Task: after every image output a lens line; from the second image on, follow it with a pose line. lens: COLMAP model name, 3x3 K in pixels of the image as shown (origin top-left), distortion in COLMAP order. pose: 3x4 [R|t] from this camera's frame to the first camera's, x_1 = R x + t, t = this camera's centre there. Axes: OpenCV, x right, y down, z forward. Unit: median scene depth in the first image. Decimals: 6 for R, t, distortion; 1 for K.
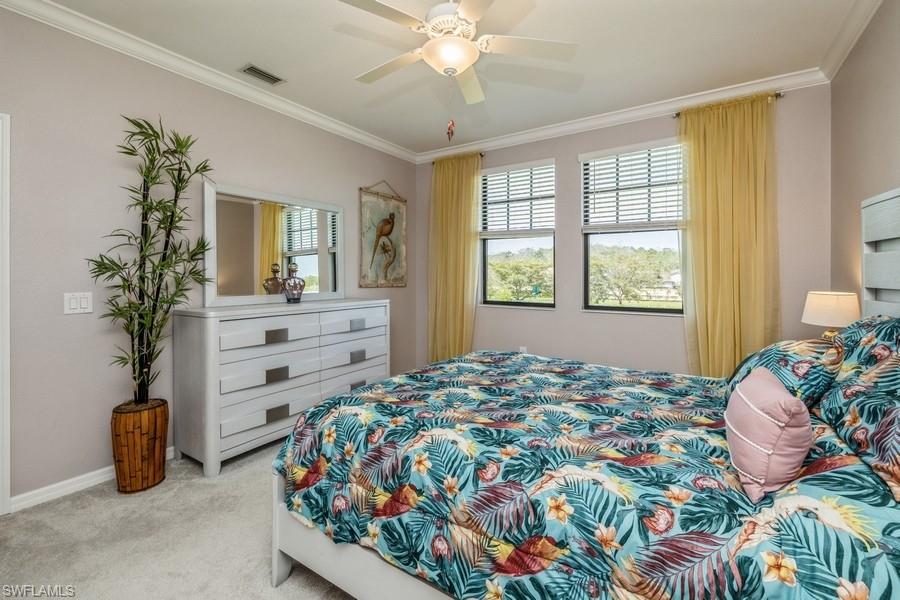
lens RADIAL K [[387.7, 0, 449.9], [0, 387.7, 273.0], [0, 0, 1]] dist [0.002517, -0.001517]
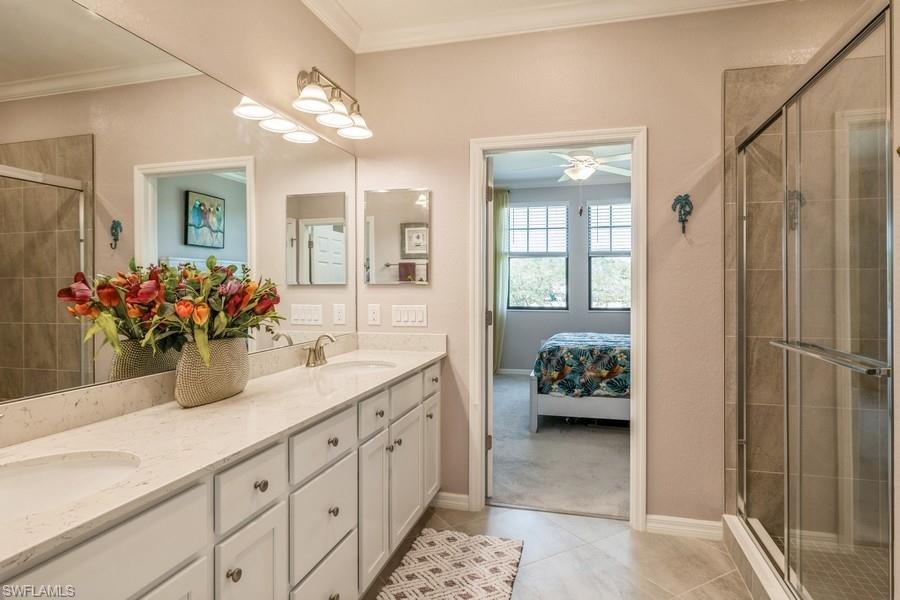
lens RADIAL K [[523.6, 0, 445.9], [0, 523.6, 278.6], [0, 0, 1]] dist [-0.006750, -0.000107]
pose [[0.949807, 0.000184, 0.312837, -0.787808], [0.003085, 0.999946, -0.009953, -0.004894], [-0.312822, 0.010418, 0.949755, -0.686232]]
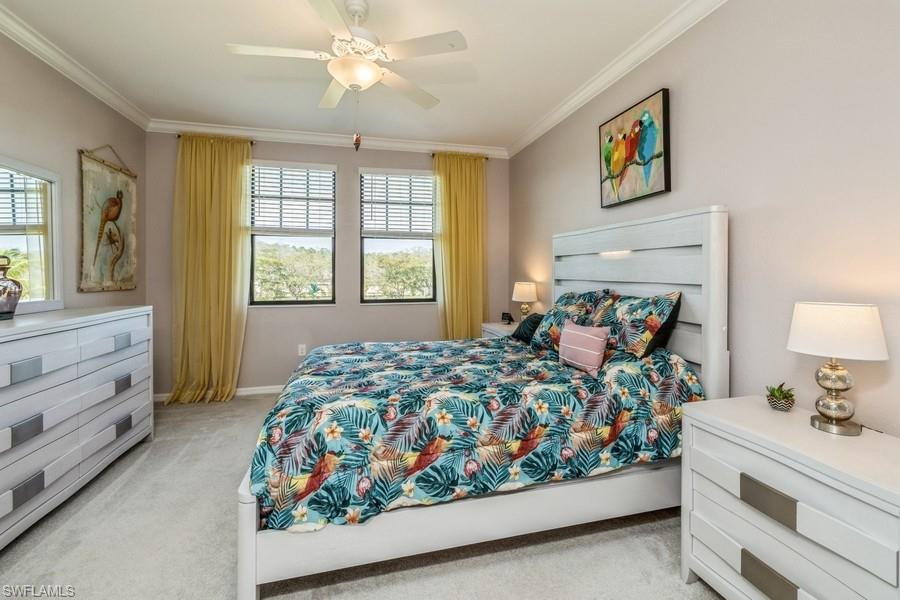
lens RADIAL K [[387.7, 0, 449.6], [0, 387.7, 275.6], [0, 0, 1]] dist [0.002517, -0.001517]
pose [[0.672955, -0.008647, 0.739633, -0.343044], [-0.000108, 0.999931, 0.011788, -0.001289], [-0.739683, -0.008012, 0.672907, 0.037108]]
